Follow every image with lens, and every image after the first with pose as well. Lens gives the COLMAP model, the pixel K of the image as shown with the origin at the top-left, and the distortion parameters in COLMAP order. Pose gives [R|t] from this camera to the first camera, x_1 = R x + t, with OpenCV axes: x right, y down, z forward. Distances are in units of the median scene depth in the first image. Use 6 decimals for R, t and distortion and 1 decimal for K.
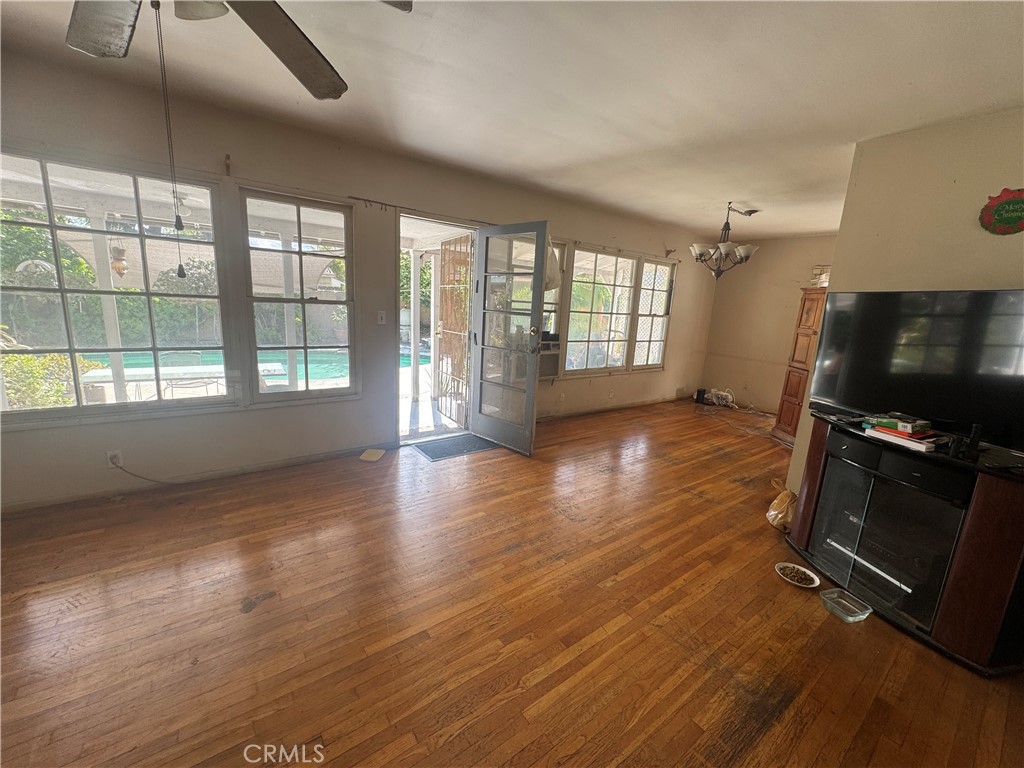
lens RADIAL K [[406.3, 0, 515.2], [0, 406.3, 383.2], [0, 0, 1]] dist [-0.004107, -0.000229]
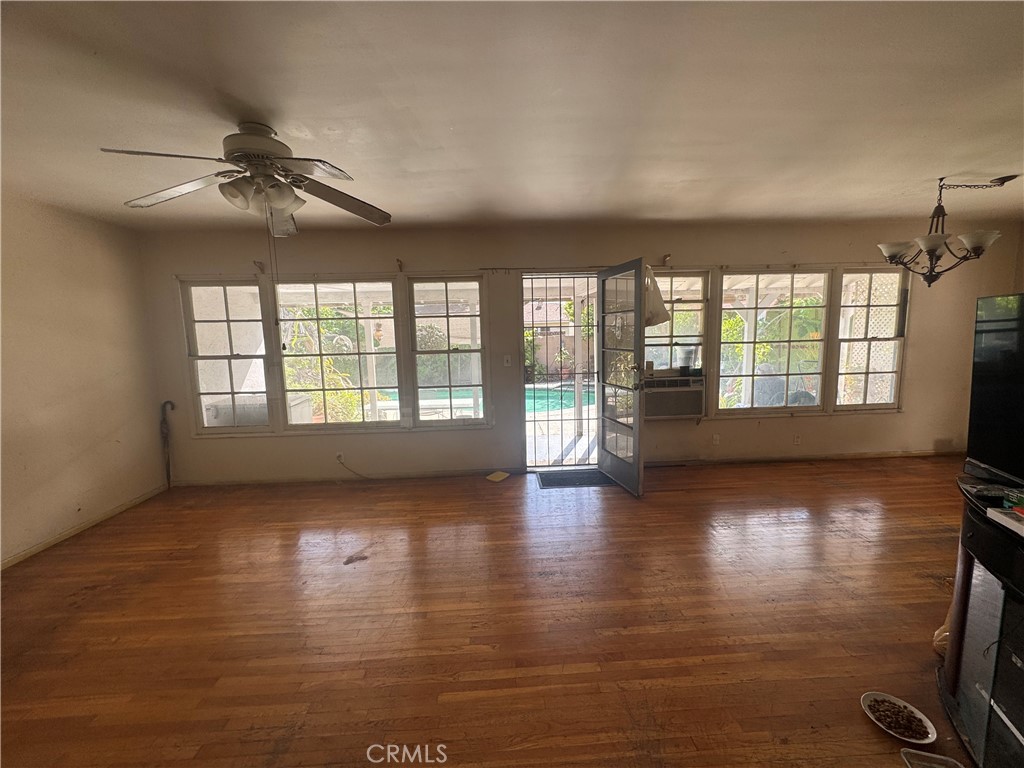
lens RADIAL K [[406.3, 0, 515.2], [0, 406.3, 383.2], [0, 0, 1]] dist [-0.004107, -0.000229]
pose [[0.830729, -0.012785, -0.556531, 0.319863], [-0.036874, 0.996277, -0.077928, -0.003163], [0.555455, 0.085259, 0.827164, 0.024711]]
